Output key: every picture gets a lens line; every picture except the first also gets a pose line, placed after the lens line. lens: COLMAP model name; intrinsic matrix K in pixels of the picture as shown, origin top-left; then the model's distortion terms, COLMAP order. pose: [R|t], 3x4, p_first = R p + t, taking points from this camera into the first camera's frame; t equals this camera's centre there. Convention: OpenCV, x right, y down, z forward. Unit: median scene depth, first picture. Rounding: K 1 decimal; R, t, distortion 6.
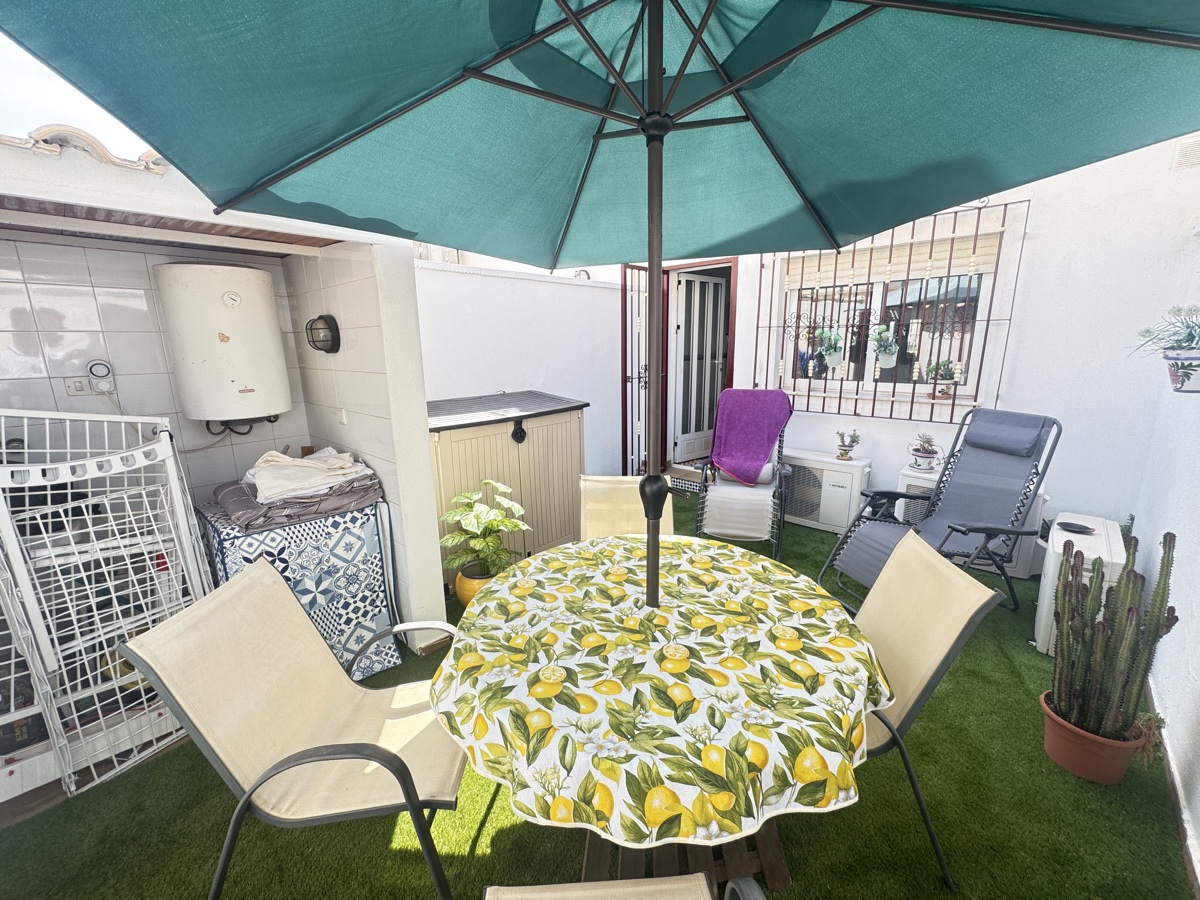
lens RADIAL K [[479.5, 0, 598.1], [0, 479.5, 448.7], [0, 0, 1]] dist [-0.002839, -0.000028]
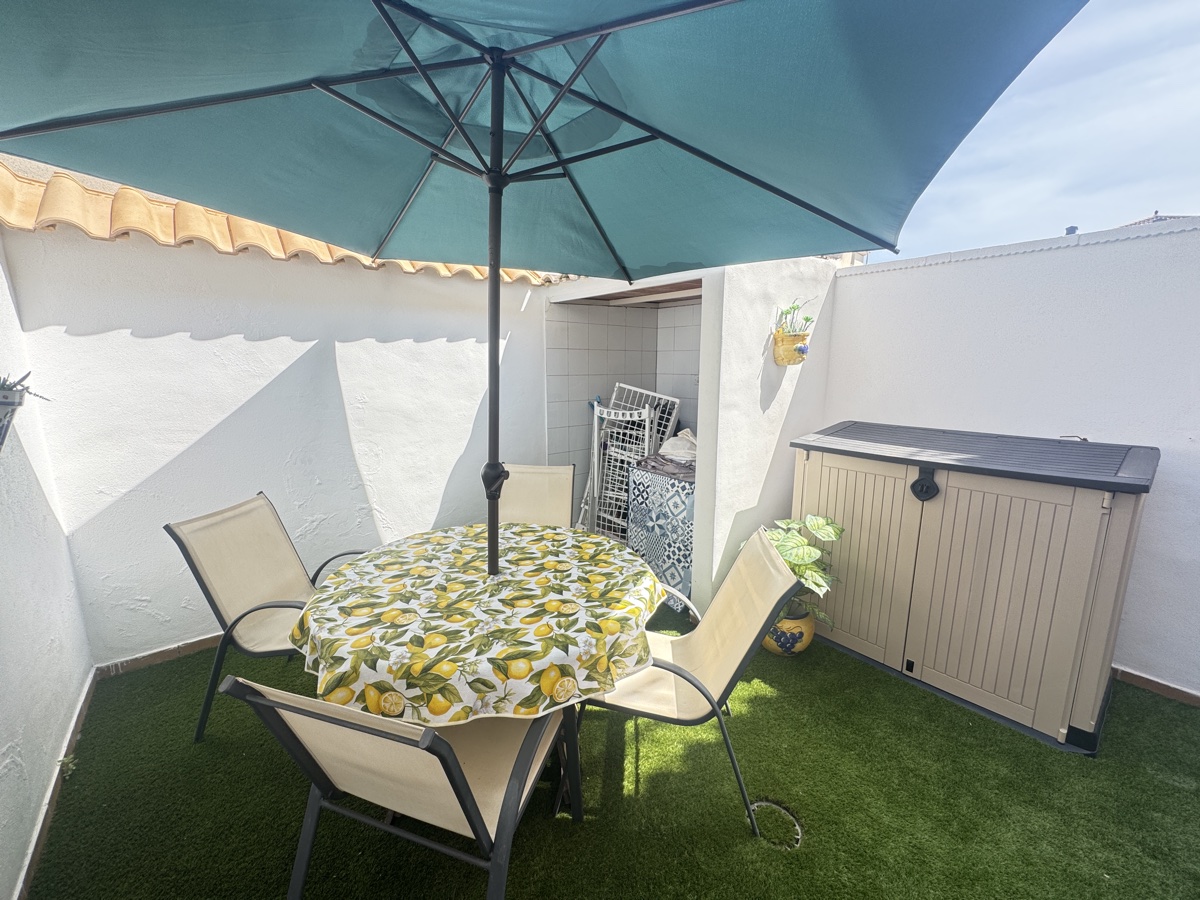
lens RADIAL K [[479.5, 0, 597.5], [0, 479.5, 452.5], [0, 0, 1]] dist [-0.002839, -0.000028]
pose [[-0.131893, 0.193709, -0.972153, 0.841596], [-0.213944, 0.952043, 0.218728, -0.195587], [0.967901, 0.236835, -0.084125, 0.909956]]
